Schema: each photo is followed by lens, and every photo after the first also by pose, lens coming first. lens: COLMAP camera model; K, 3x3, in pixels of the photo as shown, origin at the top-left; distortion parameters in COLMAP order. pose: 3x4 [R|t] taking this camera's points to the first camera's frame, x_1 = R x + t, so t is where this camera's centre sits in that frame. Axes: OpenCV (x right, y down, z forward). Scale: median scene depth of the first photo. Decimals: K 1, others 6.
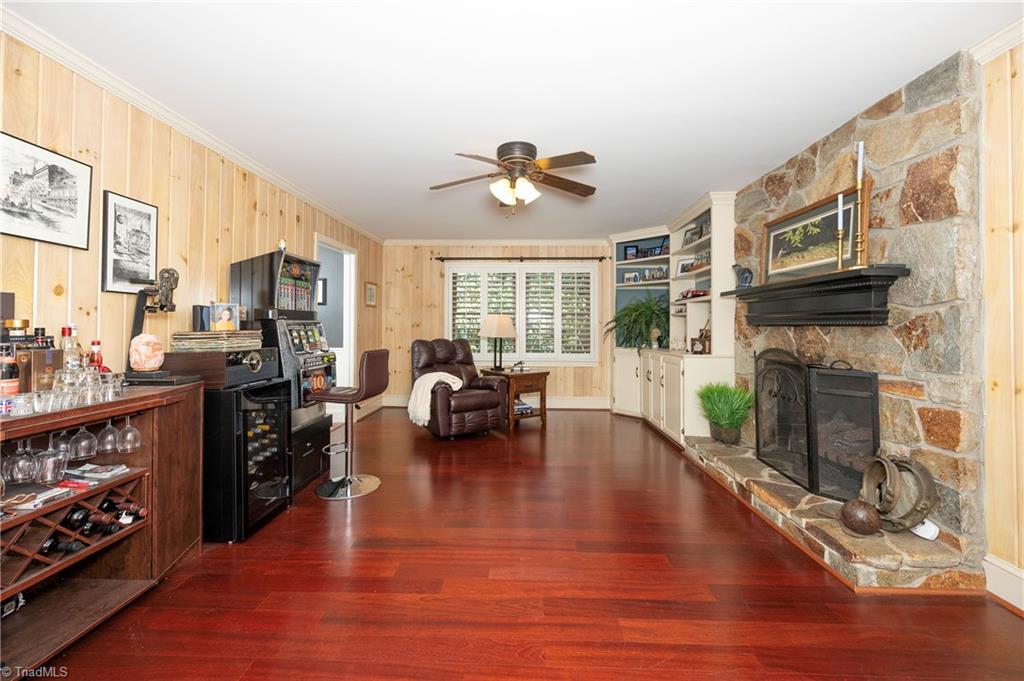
lens RADIAL K [[408.0, 0, 510.5], [0, 408.0, 322.3], [0, 0, 1]] dist [-0.000244, -0.000031]
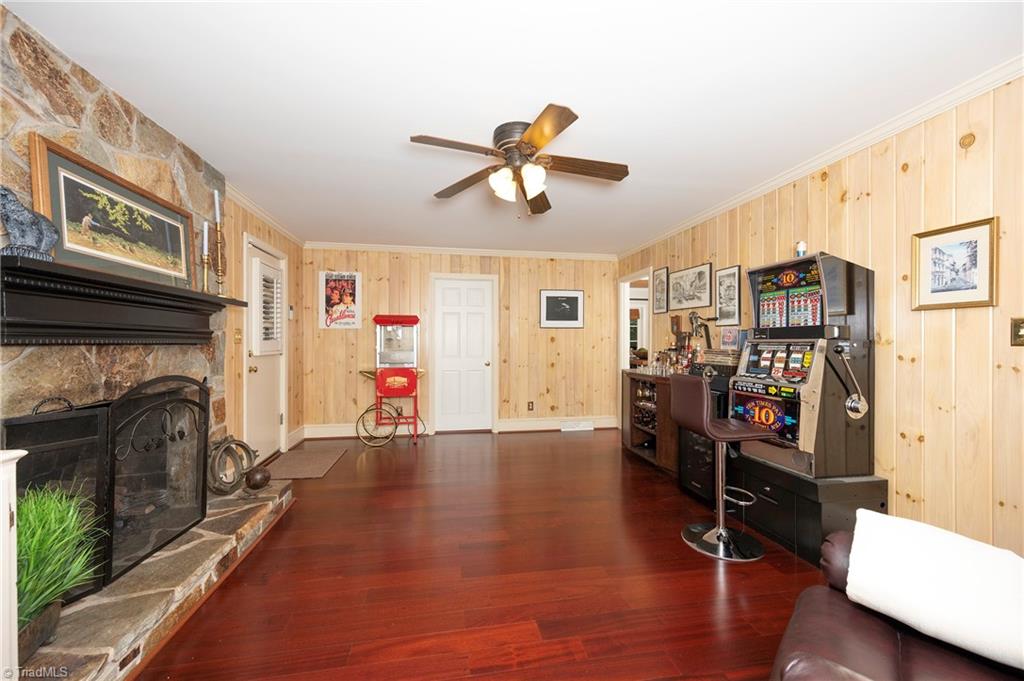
lens RADIAL K [[408.0, 0, 512.8], [0, 408.0, 342.2], [0, 0, 1]] dist [-0.000244, -0.000031]
pose [[-0.978323, -0.002231, -0.207073, 0.202990], [-0.000170, 0.999950, -0.009971, 0.010785], [0.207085, -0.009720, -0.978275, 1.856624]]
